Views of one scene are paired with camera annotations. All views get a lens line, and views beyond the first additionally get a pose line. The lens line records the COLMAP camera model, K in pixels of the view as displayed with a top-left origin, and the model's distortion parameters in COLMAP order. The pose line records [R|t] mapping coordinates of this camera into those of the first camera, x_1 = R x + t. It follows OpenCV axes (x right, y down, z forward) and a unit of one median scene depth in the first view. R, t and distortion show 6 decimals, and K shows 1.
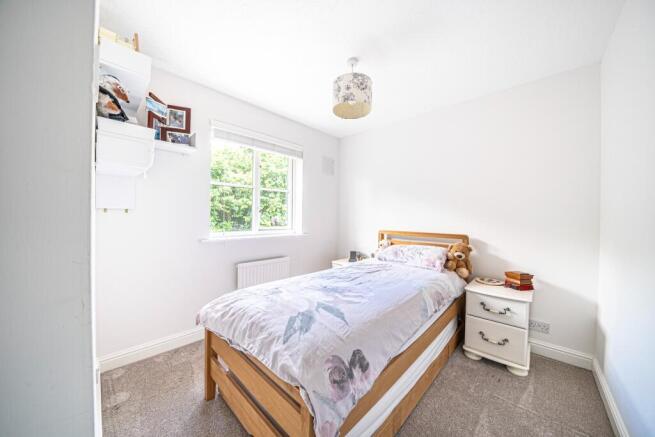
lens RADIAL K [[226.2, 0, 327.5], [0, 226.2, 218.5], [0, 0, 1]] dist [0.000154, 0.000001]
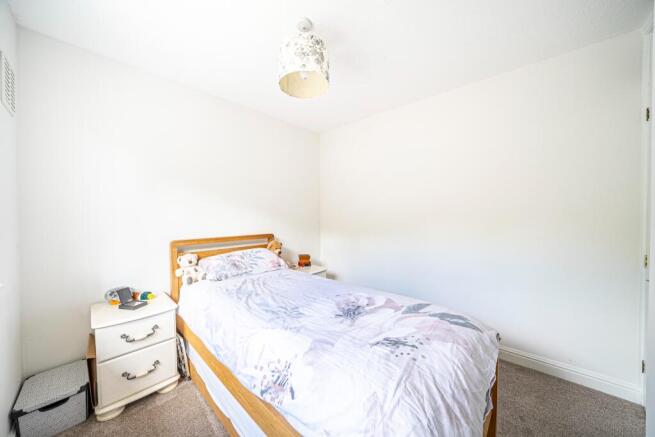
lens RADIAL K [[228.1, 0, 378.8], [0, 228.1, 219.0], [0, 0, 1]] dist [-0.026163, -0.000021]
pose [[-0.136130, 0.000026, 0.990691, -0.597033], [0.032782, 0.999452, 0.004478, 0.026104], [-0.990148, 0.033086, -0.136056, 0.868949]]
